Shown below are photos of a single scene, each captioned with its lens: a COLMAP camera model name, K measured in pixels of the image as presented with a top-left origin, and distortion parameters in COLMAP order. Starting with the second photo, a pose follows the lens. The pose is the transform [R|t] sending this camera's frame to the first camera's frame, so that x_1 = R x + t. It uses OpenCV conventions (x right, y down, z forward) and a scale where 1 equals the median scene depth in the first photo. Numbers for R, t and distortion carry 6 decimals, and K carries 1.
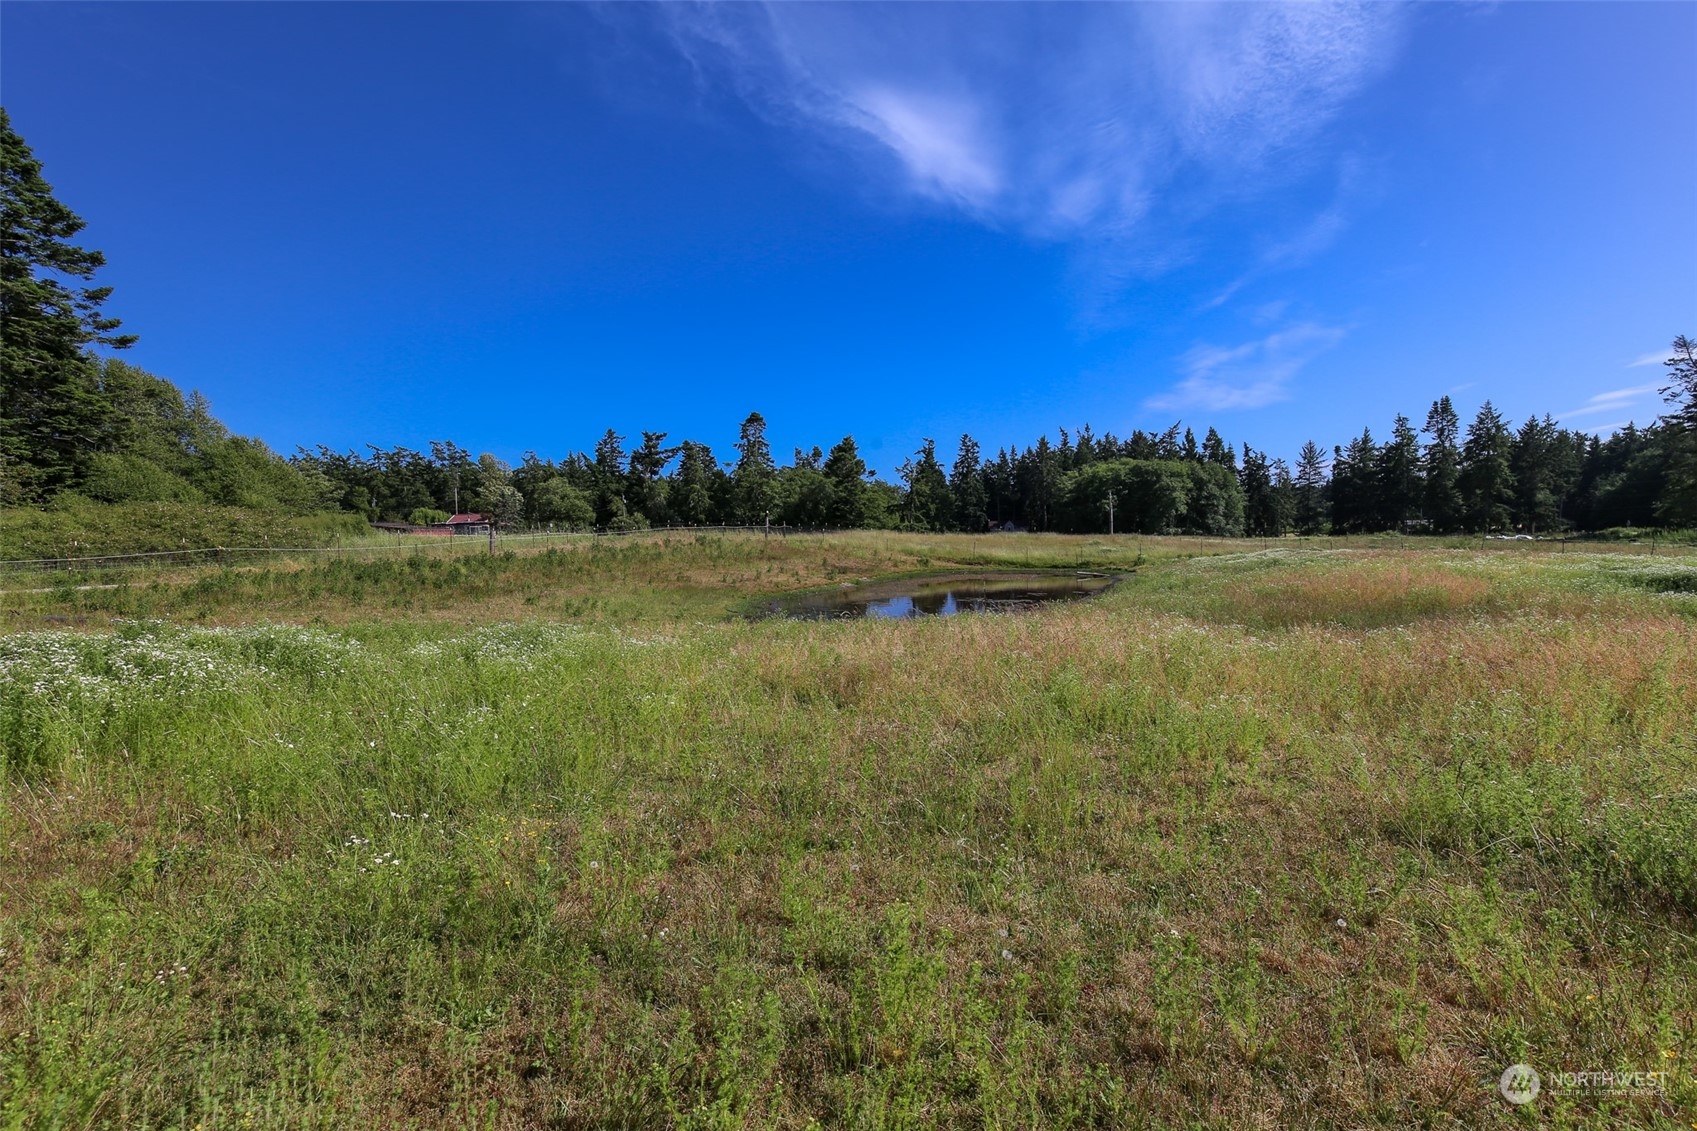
lens RADIAL K [[781.2, 0, 856.8], [0, 781.2, 580.4], [0, 0, 1]] dist [-0.012110, 0.007437]
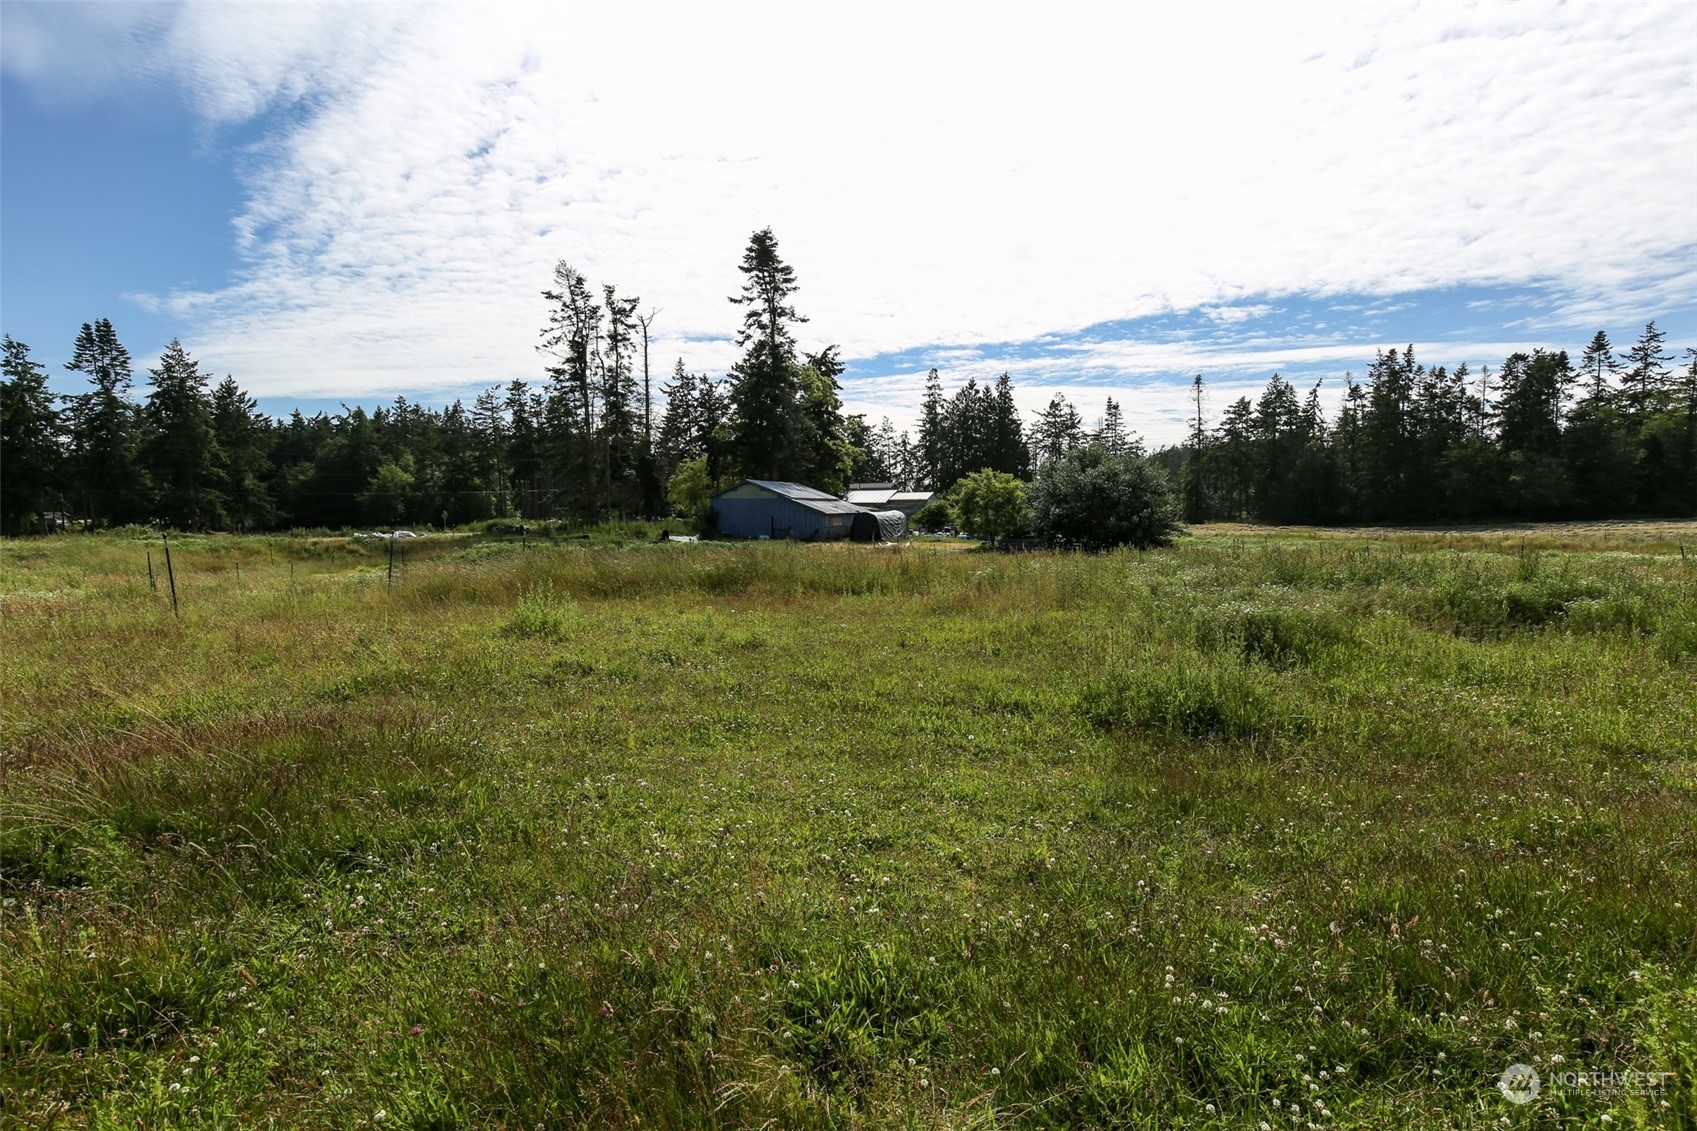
lens RADIAL K [[780.0, 0, 856.9], [0, 780.0, 577.1], [0, 0, 1]] dist [-0.011710, 0.007386]
pose [[0.101527, -0.069586, 0.992396, 0.144493], [0.066668, 0.995784, 0.063003, -0.019106], [-0.992596, 0.059765, 0.105738, 0.283647]]
